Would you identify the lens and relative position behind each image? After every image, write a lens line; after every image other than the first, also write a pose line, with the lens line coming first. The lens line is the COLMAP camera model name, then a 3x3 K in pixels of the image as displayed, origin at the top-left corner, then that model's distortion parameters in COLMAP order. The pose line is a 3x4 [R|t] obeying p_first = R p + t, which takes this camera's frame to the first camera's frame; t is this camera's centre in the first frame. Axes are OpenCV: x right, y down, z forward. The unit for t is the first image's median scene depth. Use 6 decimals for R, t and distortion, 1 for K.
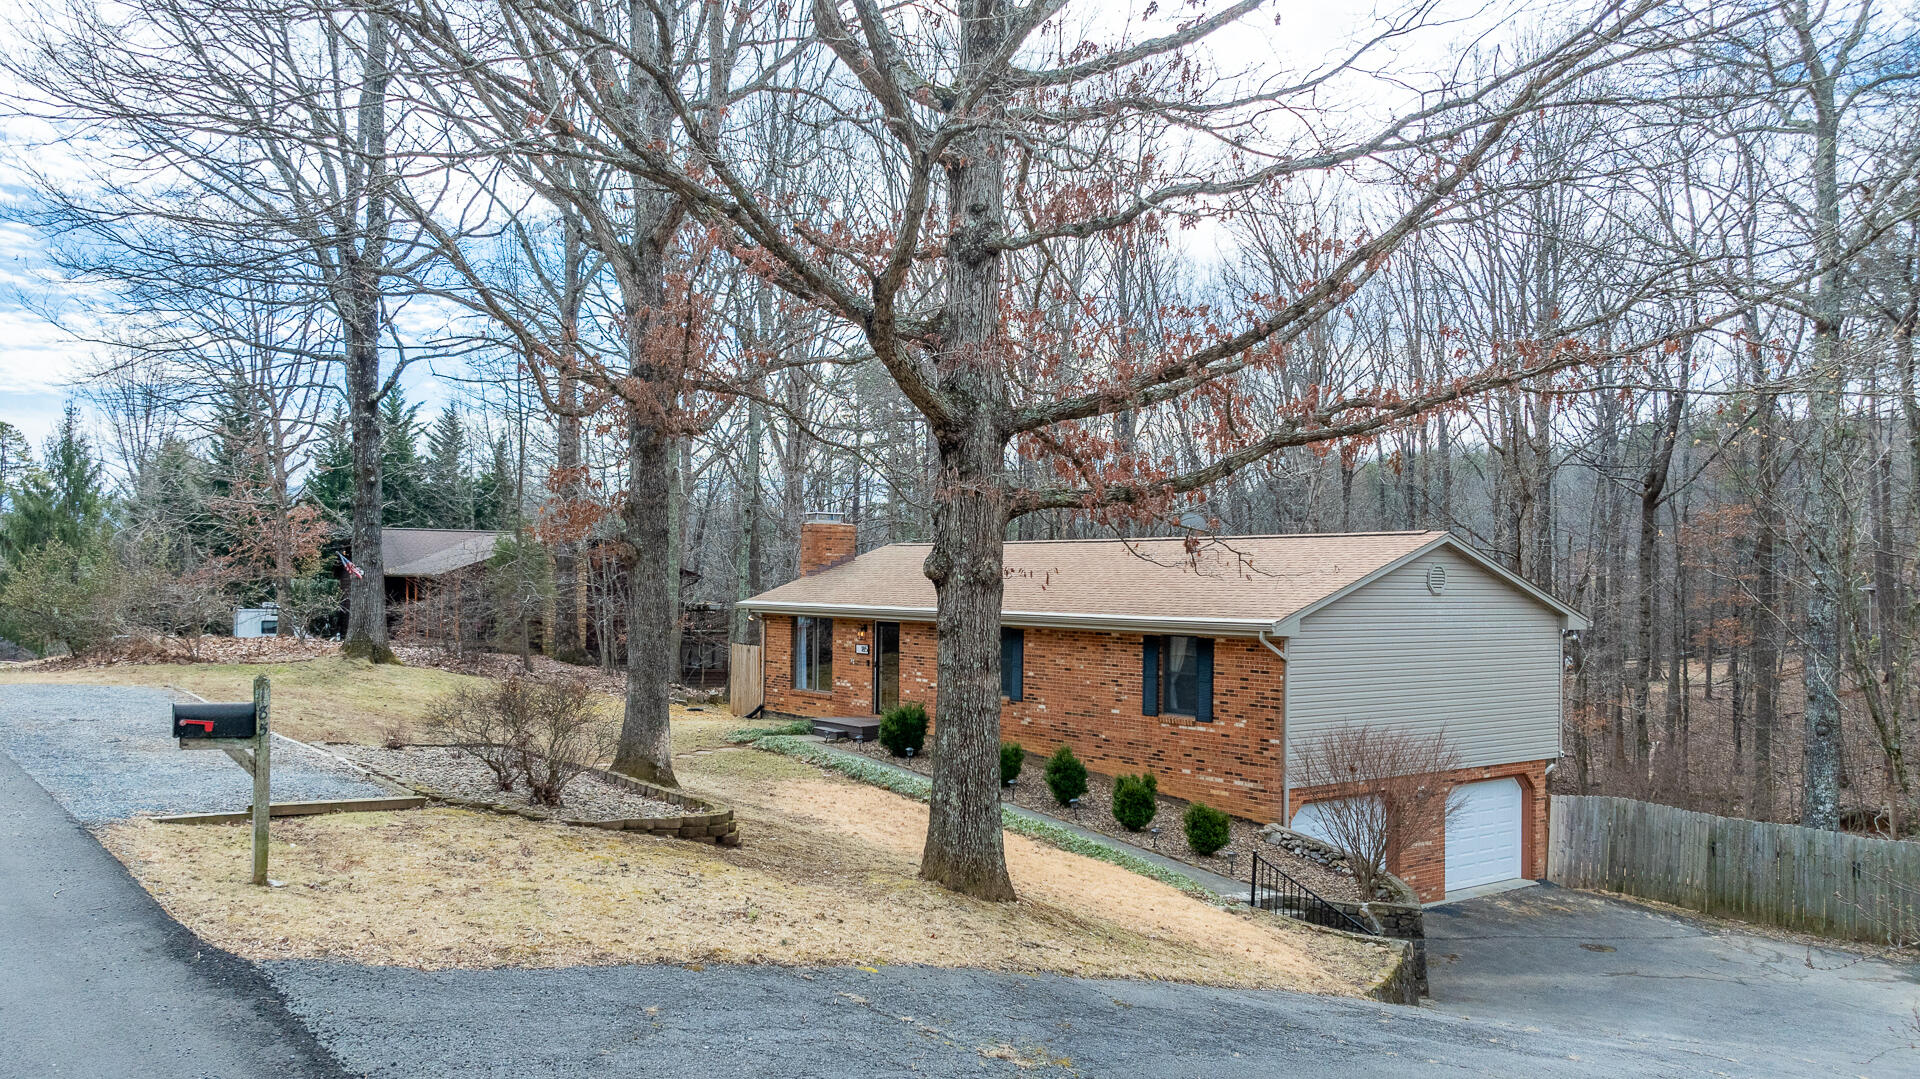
lens RADIAL K [[1436.4, 0, 962.3], [0, 1436.4, 586.9], [0, 0, 1]] dist [0.046423, -0.001276]
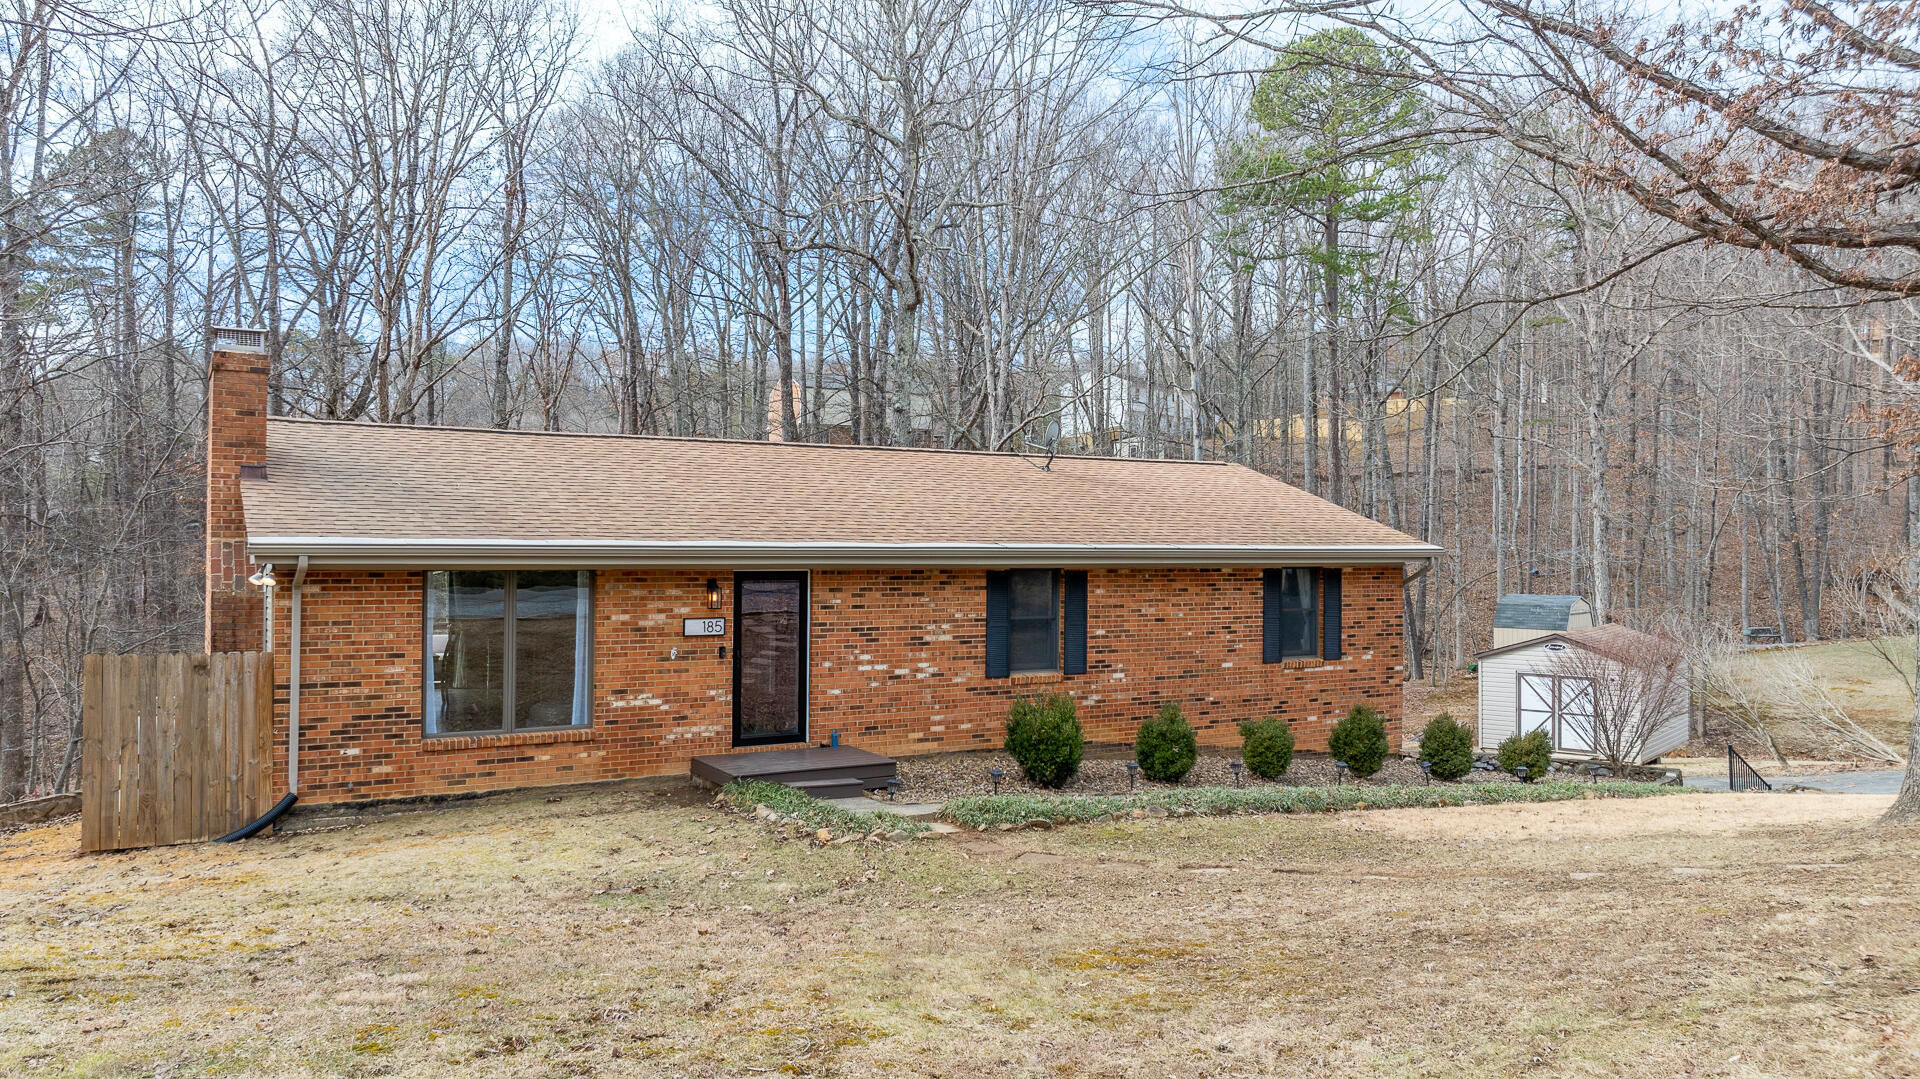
lens RADIAL K [[1372.0, 0, 963.1], [0, 1372.0, 530.8], [0, 0, 1]] dist [-0.008785, 0.008324]
pose [[0.129545, -0.001073, 0.991573, -0.681224], [0.000369, 0.999999, 0.001034, 0.010169], [-0.991573, 0.000232, 0.129546, 1.050284]]
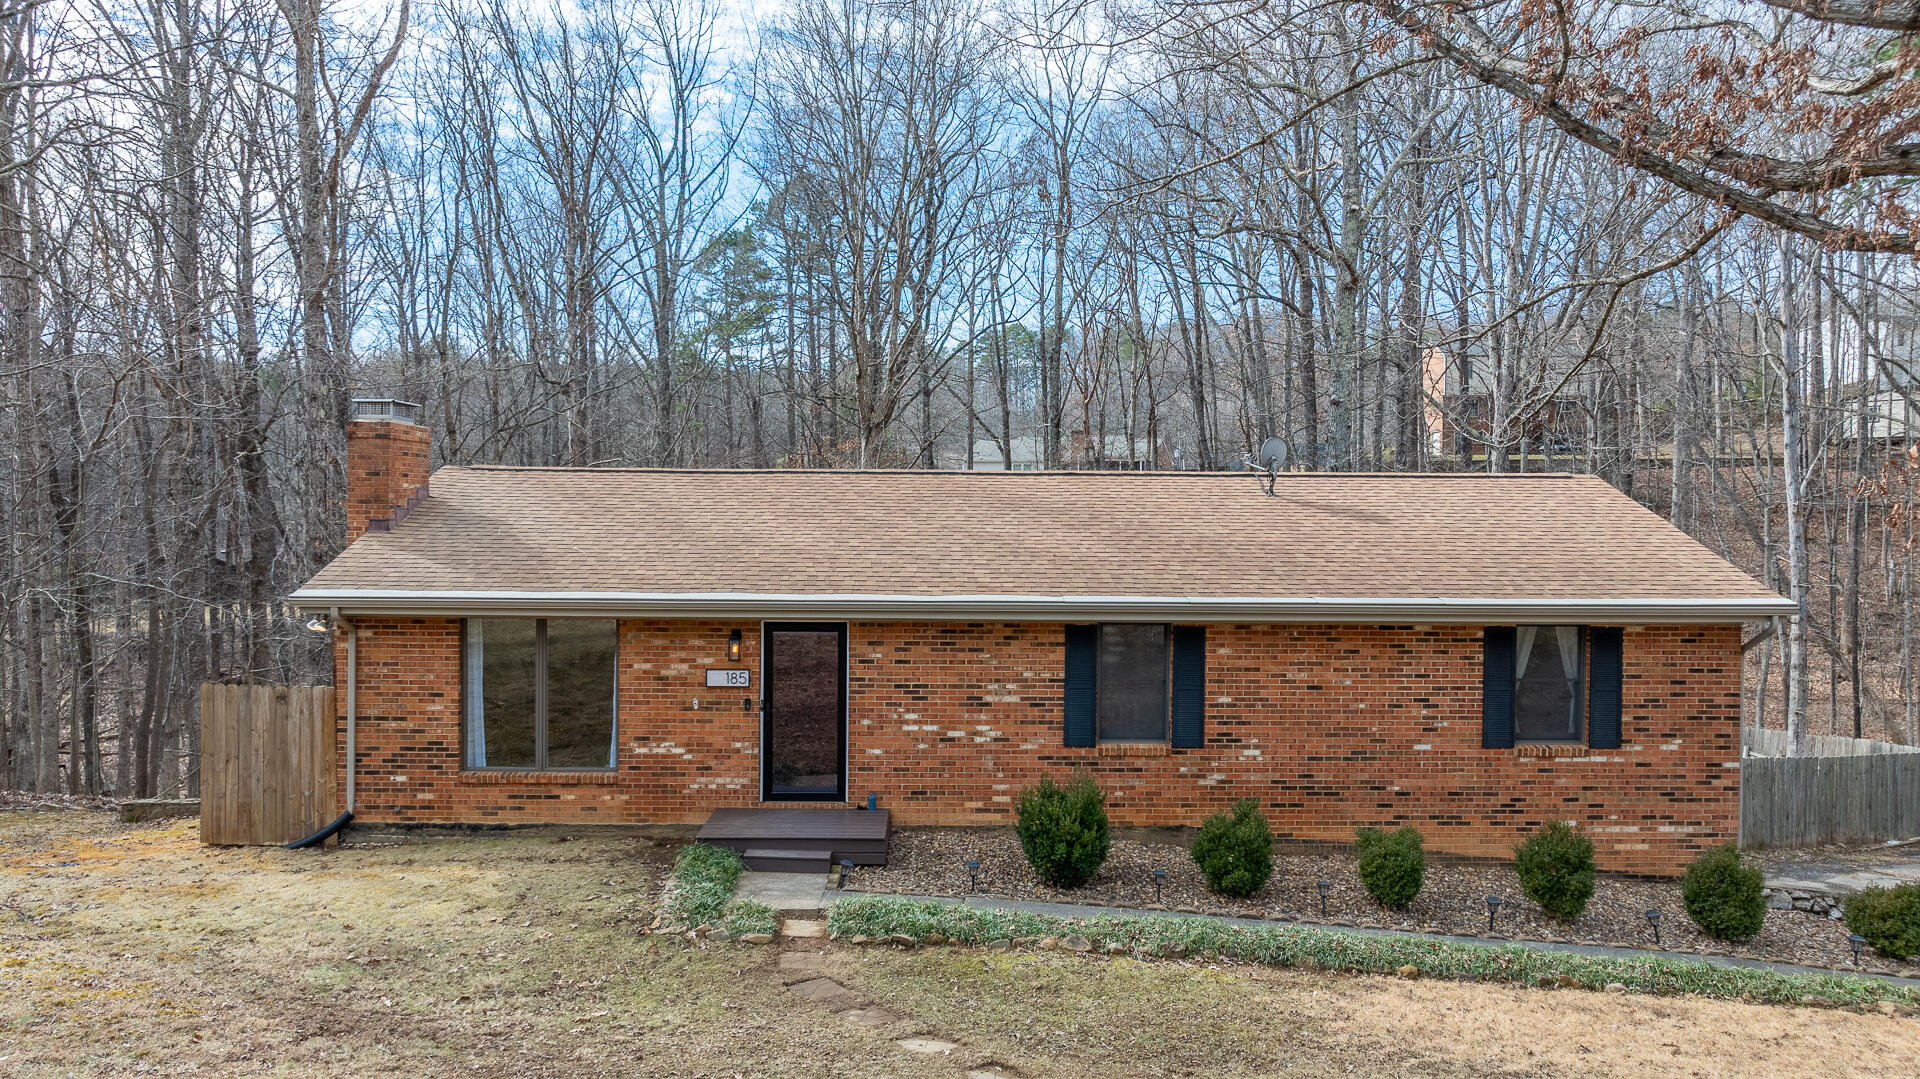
lens RADIAL K [[1372.0, 0, 963.1], [0, 1372.0, 530.8], [0, 0, 1]] dist [-0.008785, 0.008324]
pose [[0.608878, -0.020549, 0.792998, -0.503688], [0.003635, 0.999726, 0.023114, -0.025079], [-0.793256, -0.011191, 0.608786, 0.793155]]
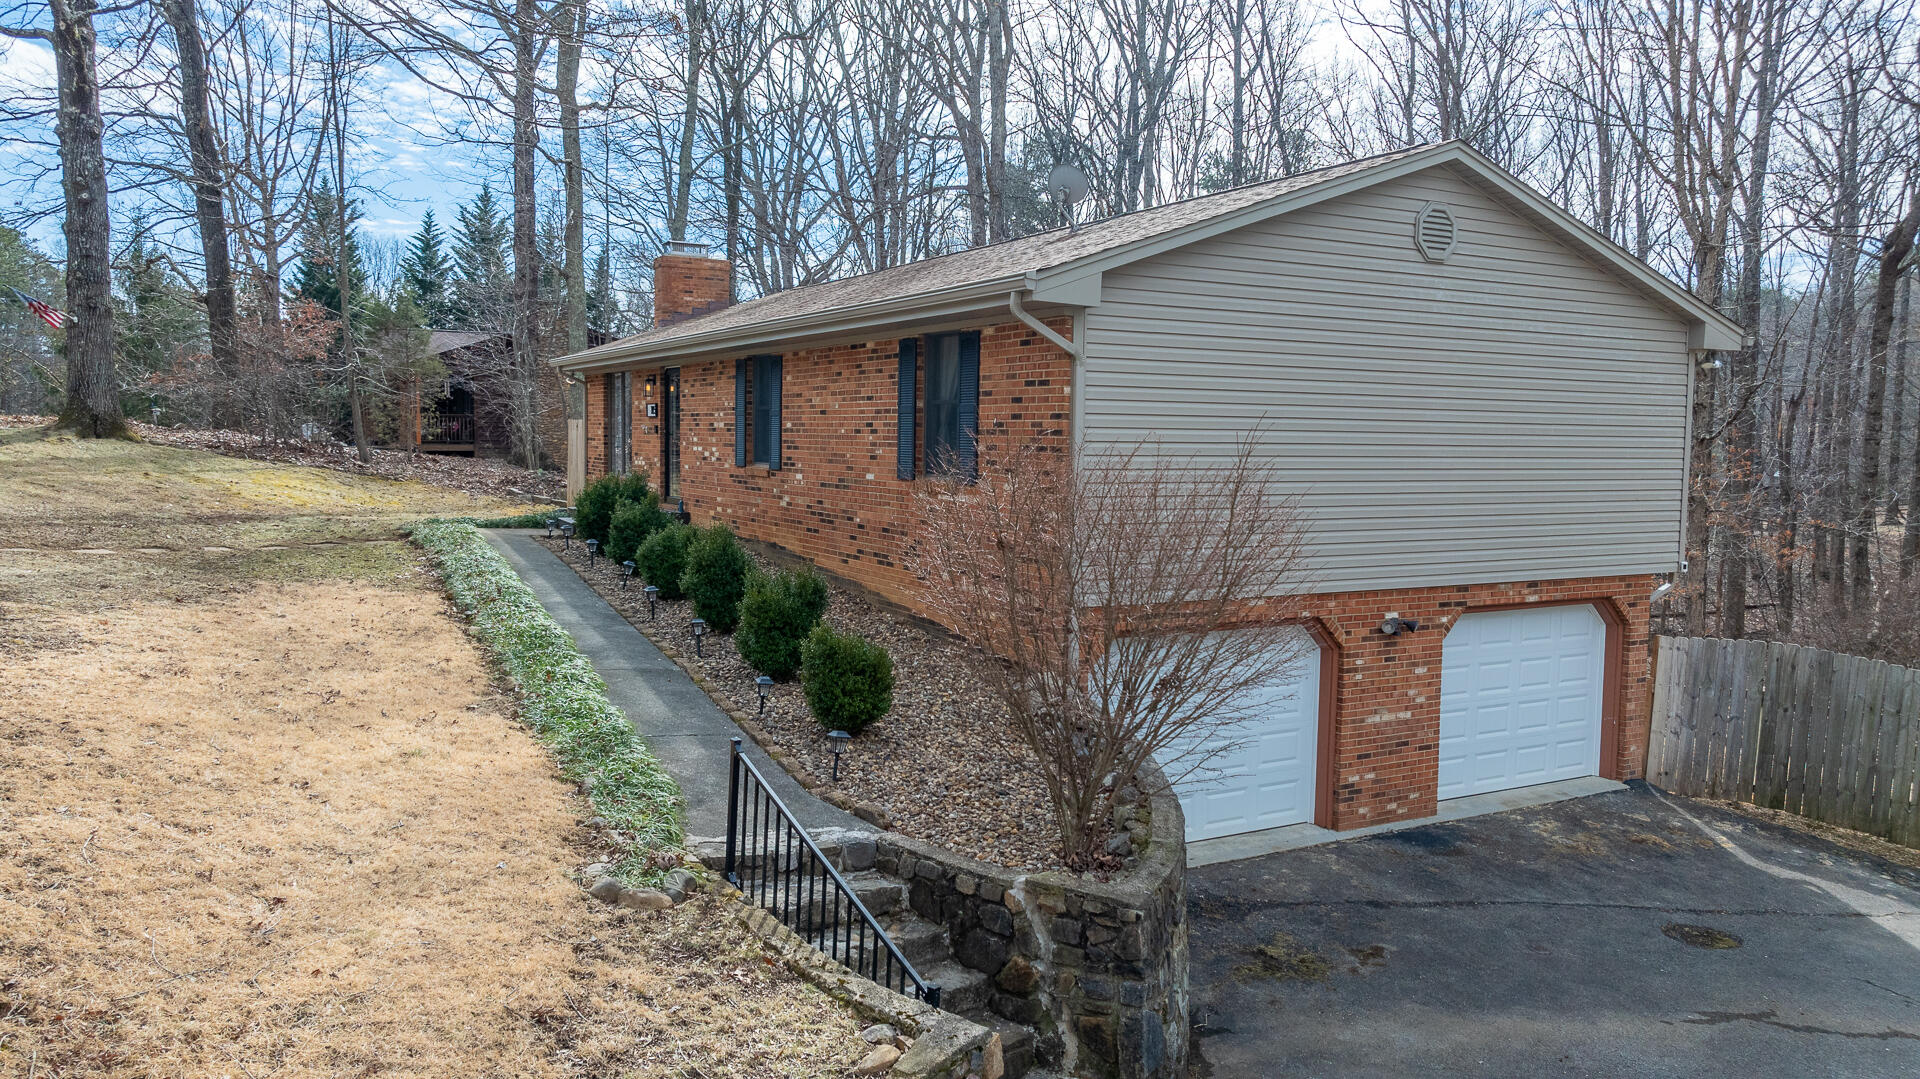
lens RADIAL K [[1338.6, 0, 978.5], [0, 1338.6, 530.2], [0, 0, 1]] dist [-0.023747, 0.060651]
pose [[0.988233, 0.013715, -0.152338, 0.234376], [-0.003765, 0.997851, 0.065413, 0.072692], [0.152908, -0.064070, 0.986161, 0.467650]]
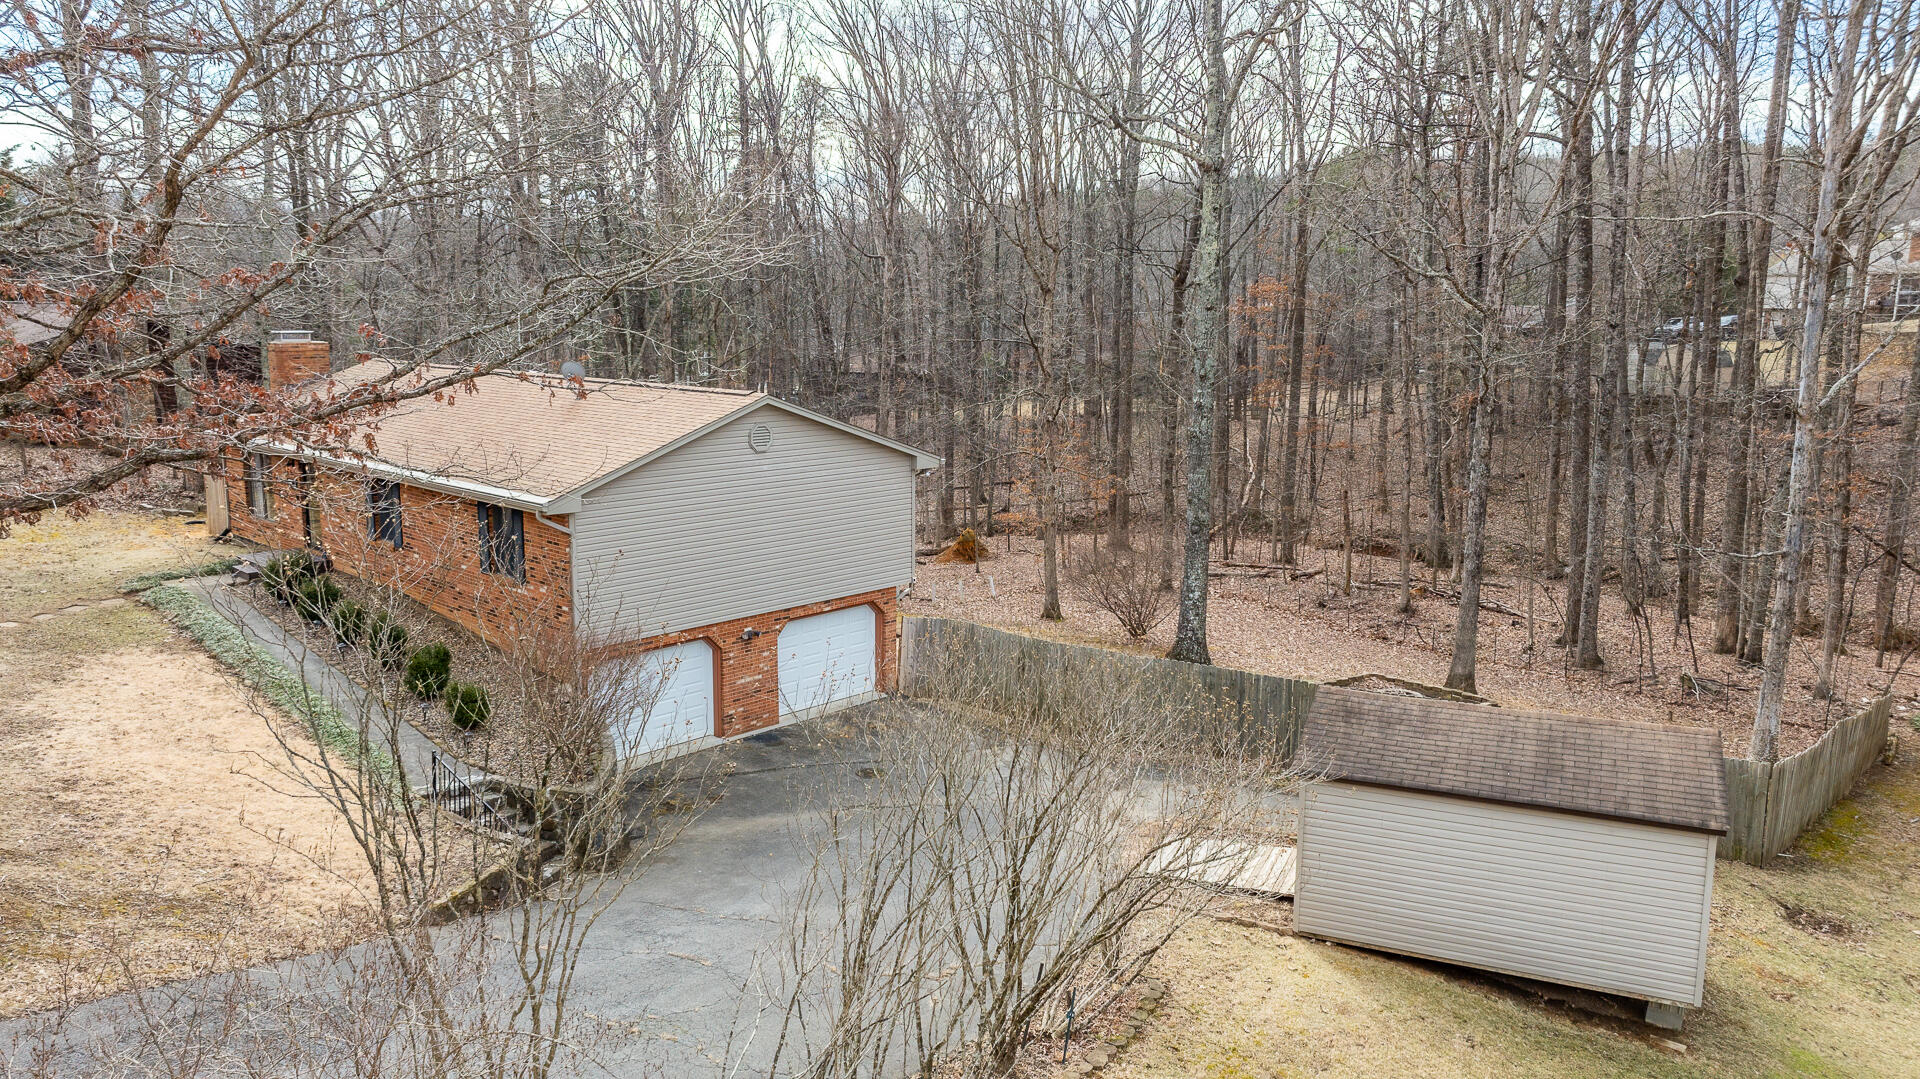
lens RADIAL K [[1372.0, 0, 963.1], [0, 1372.0, 530.8], [0, 0, 1]] dist [-0.008785, 0.008324]
pose [[0.989655, -0.027134, 0.140881, 0.327454], [0.001499, 0.983854, 0.178969, -0.116608], [-0.143463, -0.176906, 0.973716, -0.018084]]
